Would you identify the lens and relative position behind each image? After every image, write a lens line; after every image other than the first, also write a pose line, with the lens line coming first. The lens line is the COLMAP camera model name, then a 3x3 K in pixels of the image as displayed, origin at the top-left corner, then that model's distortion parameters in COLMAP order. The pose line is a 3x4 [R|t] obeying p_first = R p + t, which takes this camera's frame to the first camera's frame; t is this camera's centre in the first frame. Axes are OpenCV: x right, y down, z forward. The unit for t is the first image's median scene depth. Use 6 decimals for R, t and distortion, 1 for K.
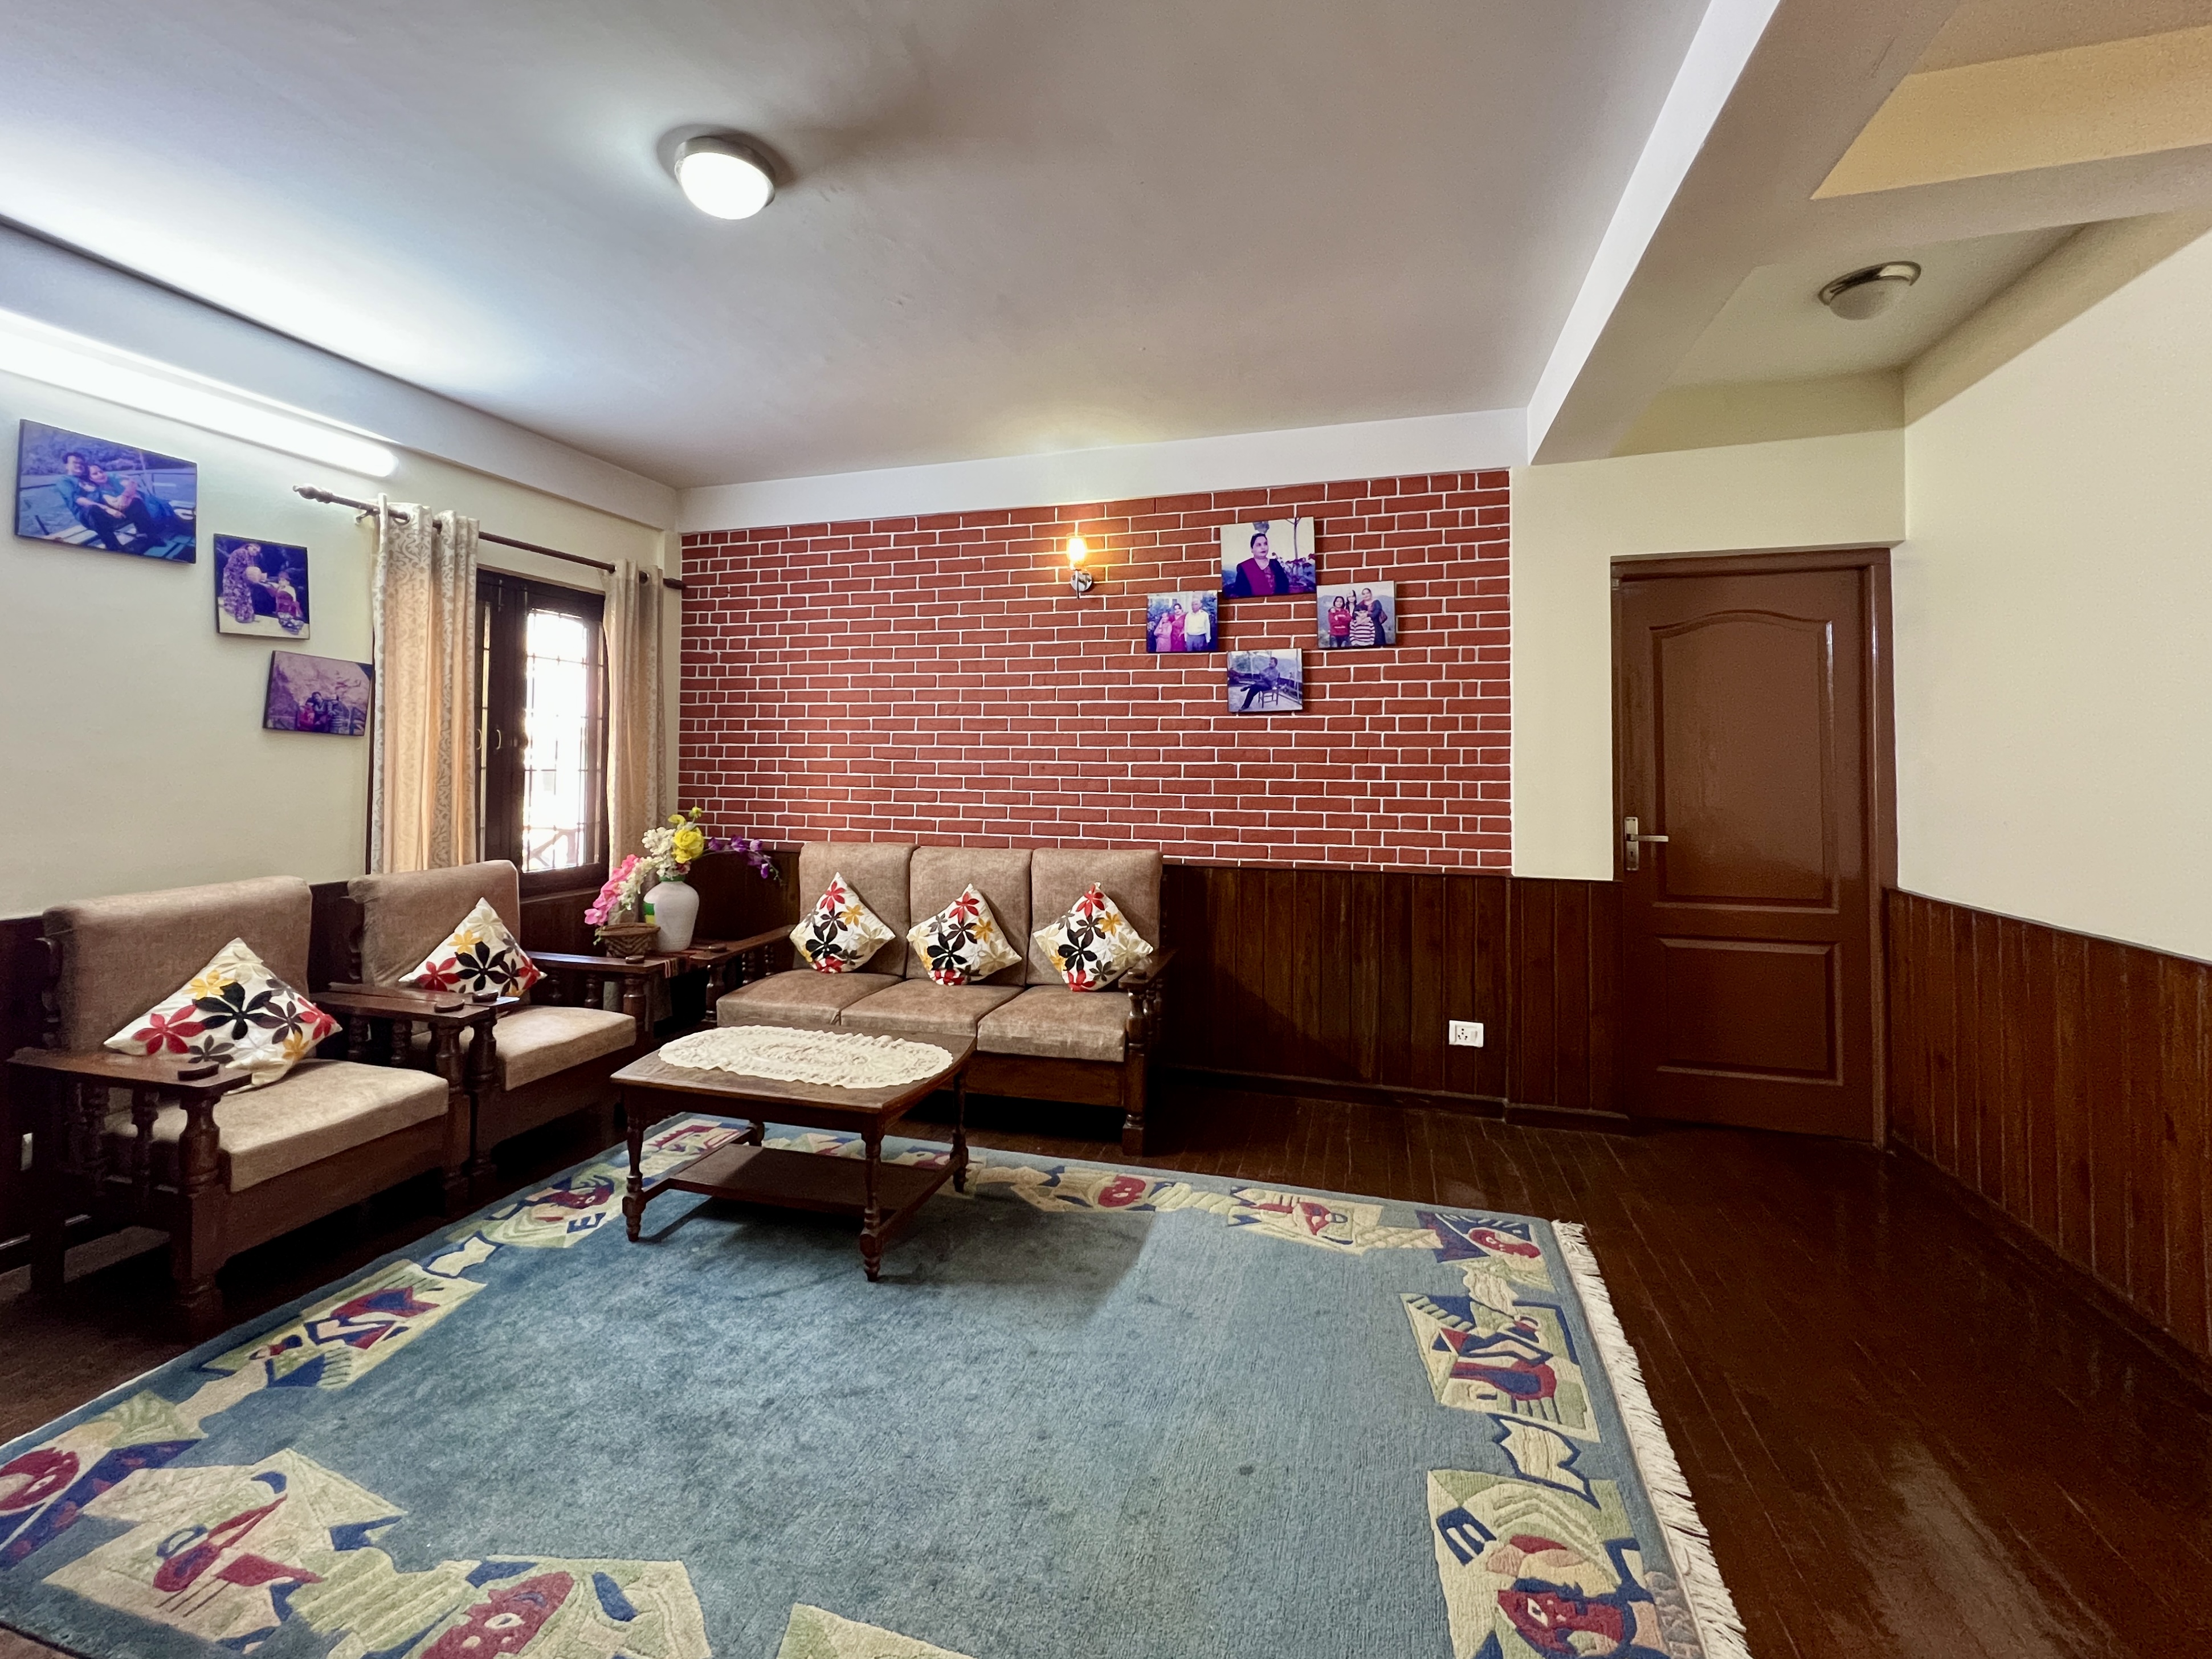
lens RADIAL K [[915.5, 0, 1097.0], [0, 915.5, 761.1], [0, 0, 1]] dist [-0.002352, 0.001261]
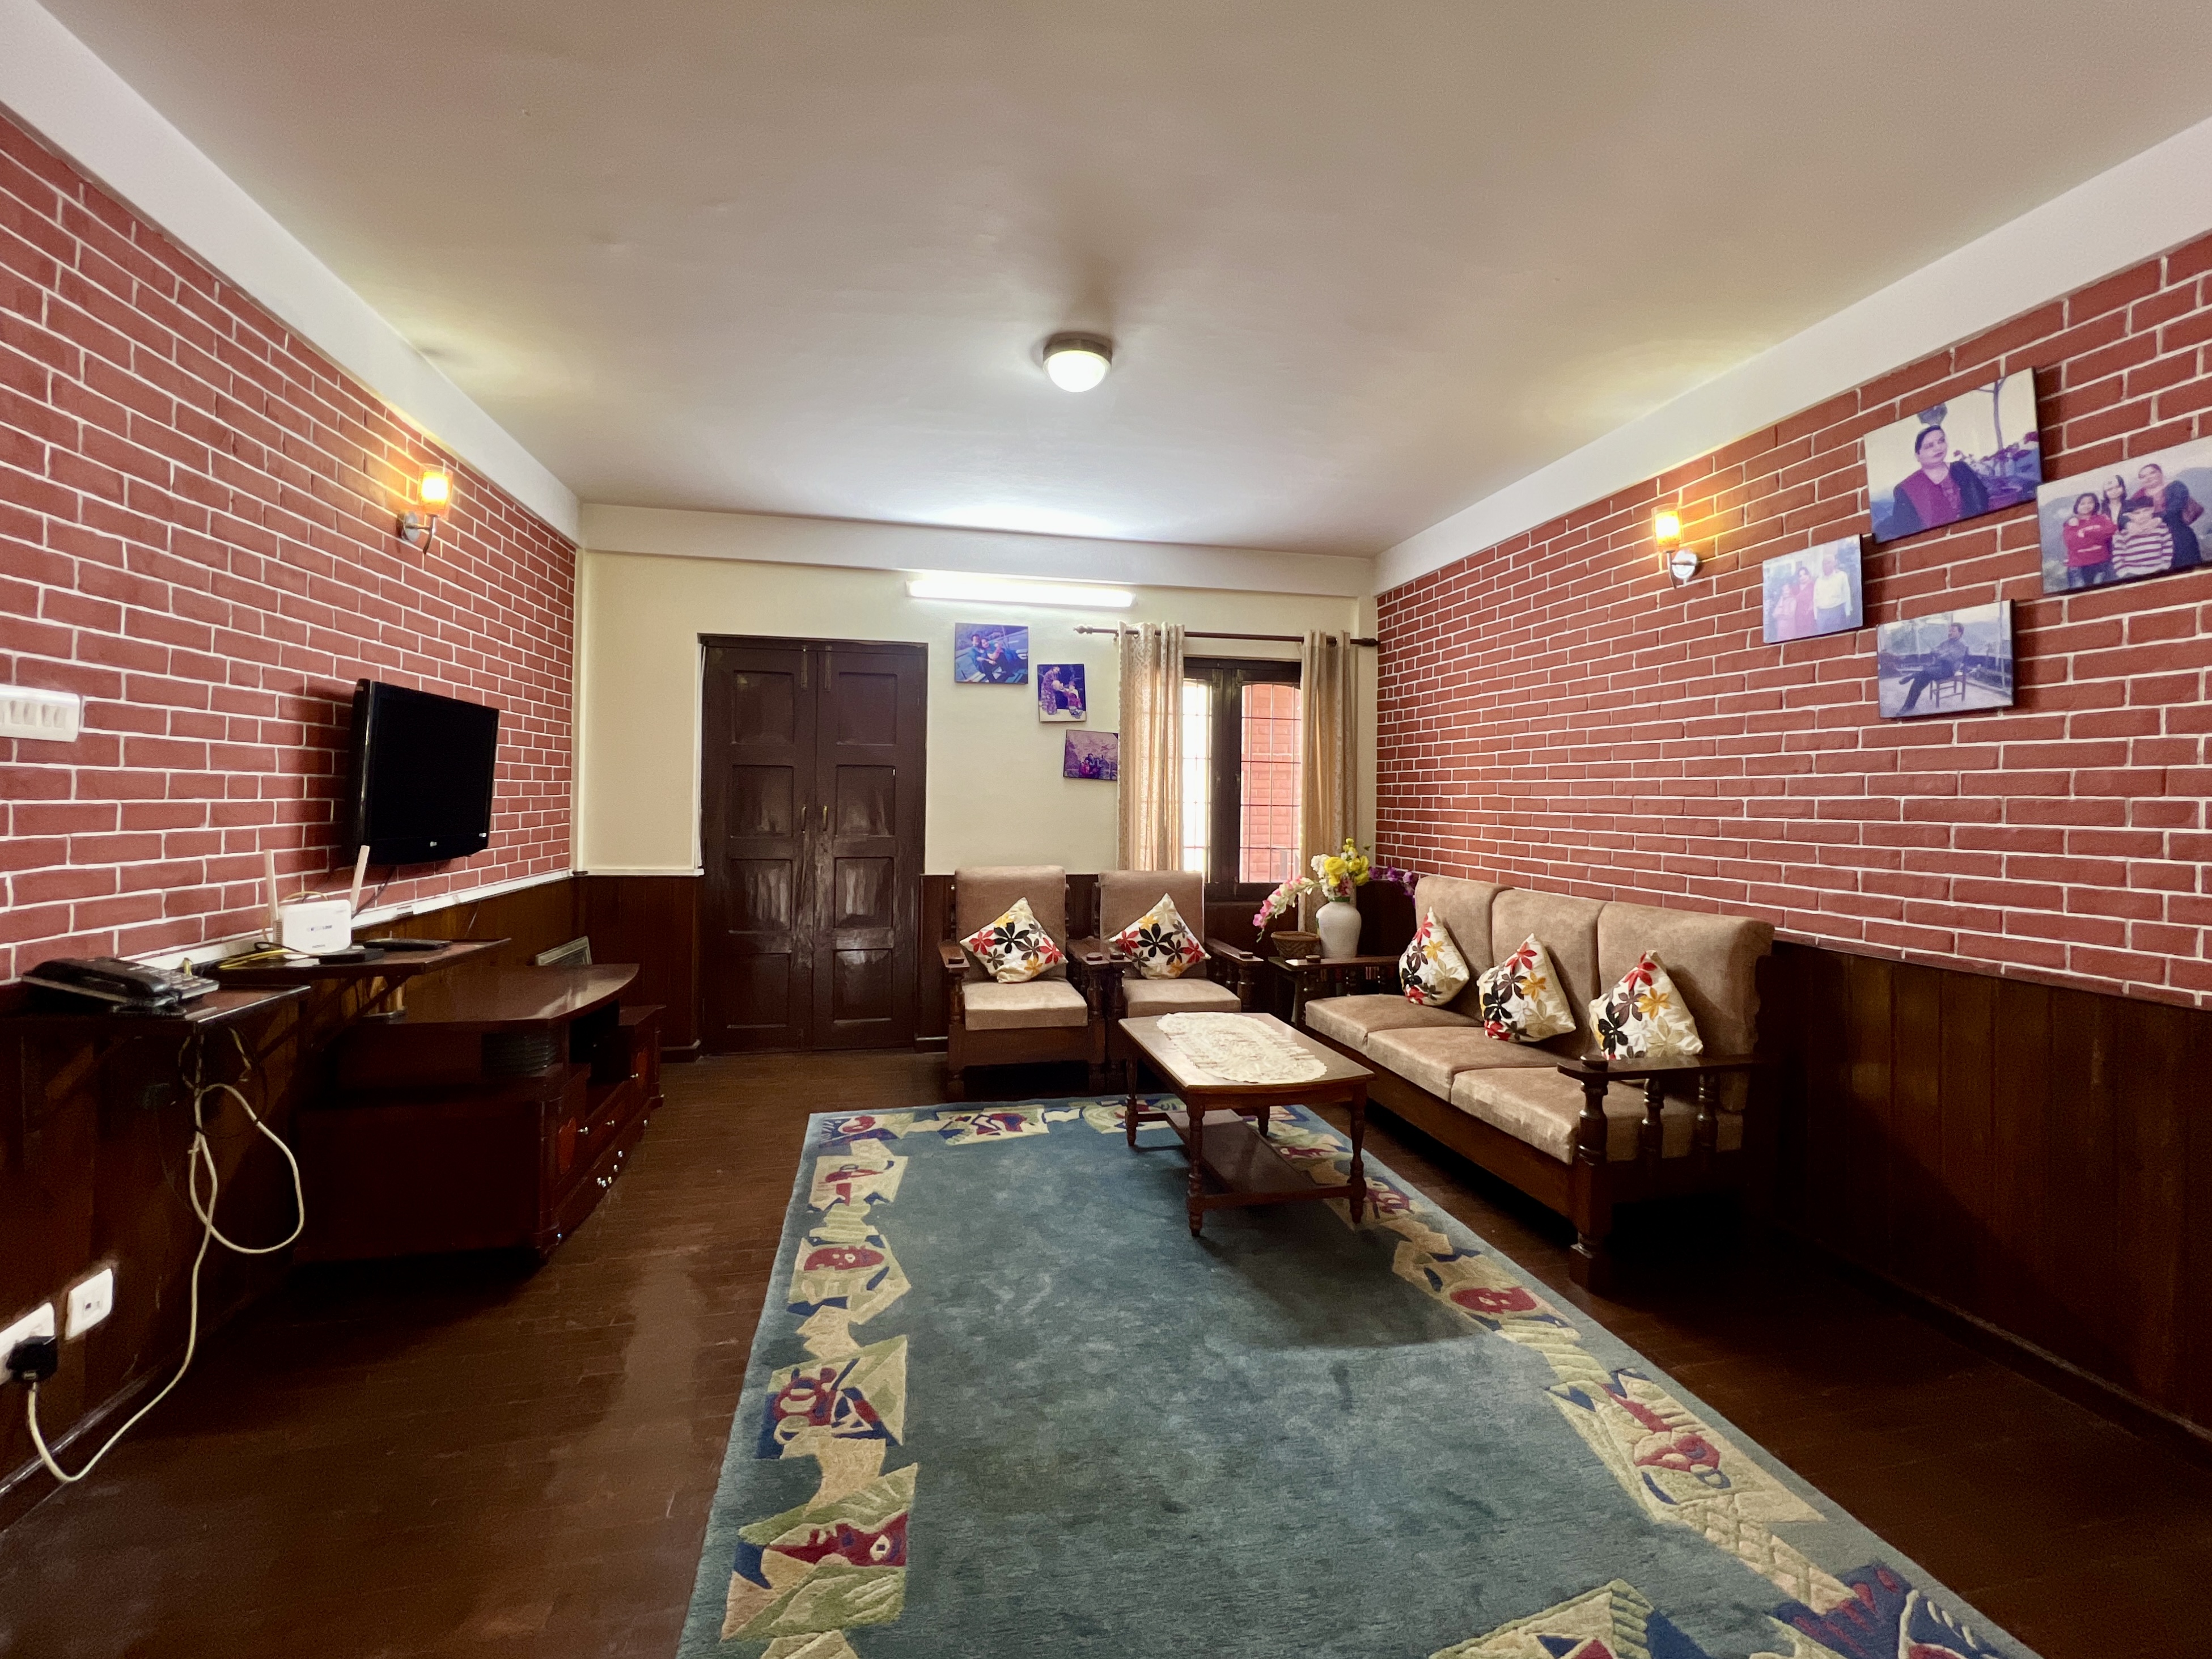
lens RADIAL K [[903.4, 0, 1105.1], [0, 903.4, 809.9], [0, 0, 1]] dist [0.003141, 0.000989]
pose [[0.487813, 0.009439, -0.872897, 0.462261], [-0.005590, 0.999955, 0.007688, 0.009679], [0.872930, 0.001129, 0.487844, 0.219645]]
